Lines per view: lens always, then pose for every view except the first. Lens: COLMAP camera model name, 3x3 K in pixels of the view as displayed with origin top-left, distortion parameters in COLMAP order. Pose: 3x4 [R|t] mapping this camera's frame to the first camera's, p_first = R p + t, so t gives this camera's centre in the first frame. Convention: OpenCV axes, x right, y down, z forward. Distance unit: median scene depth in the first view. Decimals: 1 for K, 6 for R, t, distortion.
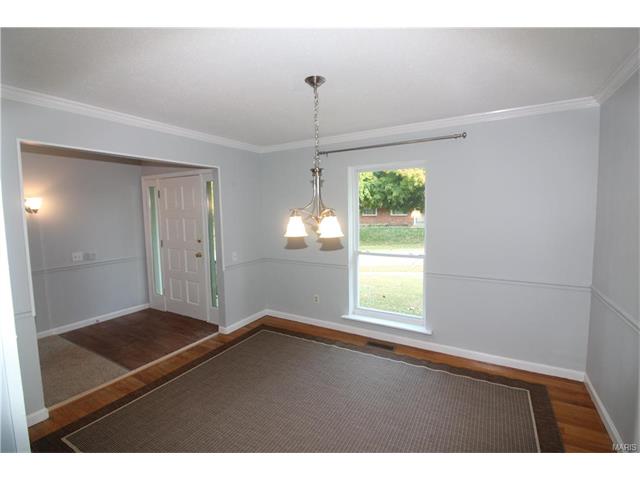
lens RADIAL K [[304.1, 0, 318.8], [0, 304.1, 238.7], [0, 0, 1]] dist [-0.022092, -0.000337]
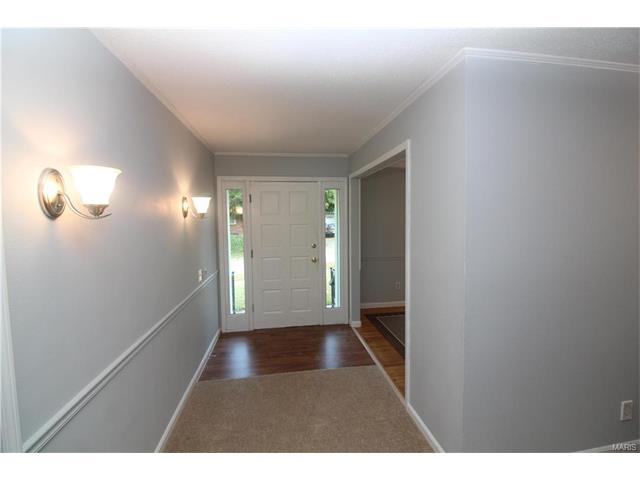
lens RADIAL K [[304.1, 0, 322.1], [0, 304.1, 242.4], [0, 0, 1]] dist [-0.022092, -0.000337]
pose [[0.776629, -0.051640, 0.627838, -1.048263], [0.062055, 0.998059, 0.005329, -0.010483], [-0.626895, 0.034821, 0.778326, 0.193493]]
